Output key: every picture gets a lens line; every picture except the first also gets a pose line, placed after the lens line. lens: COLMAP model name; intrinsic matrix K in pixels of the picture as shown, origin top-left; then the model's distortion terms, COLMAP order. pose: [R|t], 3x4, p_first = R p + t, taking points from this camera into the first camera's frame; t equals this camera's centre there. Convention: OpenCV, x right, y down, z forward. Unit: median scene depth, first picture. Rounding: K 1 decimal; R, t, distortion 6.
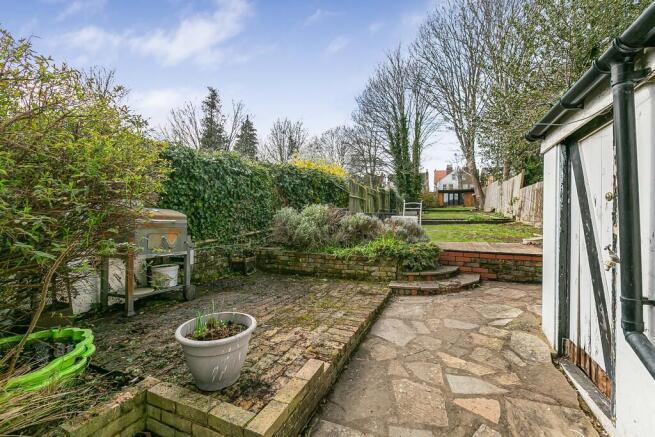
lens RADIAL K [[292.2, 0, 327.5], [0, 292.2, 218.5], [0, 0, 1]] dist [0.000161, -0.000032]
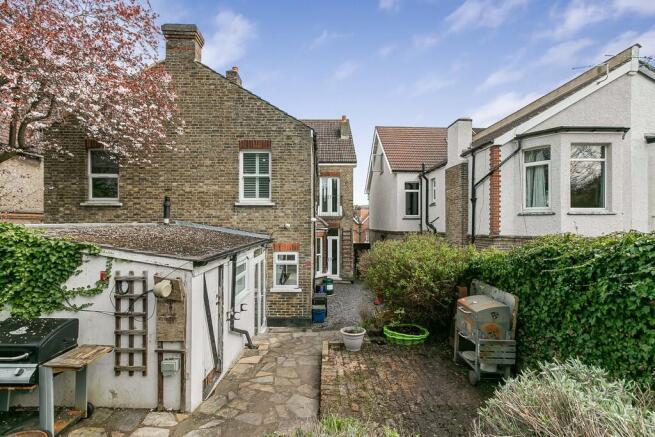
lens RADIAL K [[292.2, 0, 327.5], [0, 292.2, 218.5], [0, 0, 1]] dist [0.000161, -0.000032]
pose [[-0.917193, -0.024293, -0.397703, 0.749155], [-0.012768, 0.999419, -0.031603, -0.469234], [0.398240, -0.023908, -0.916970, 2.556351]]
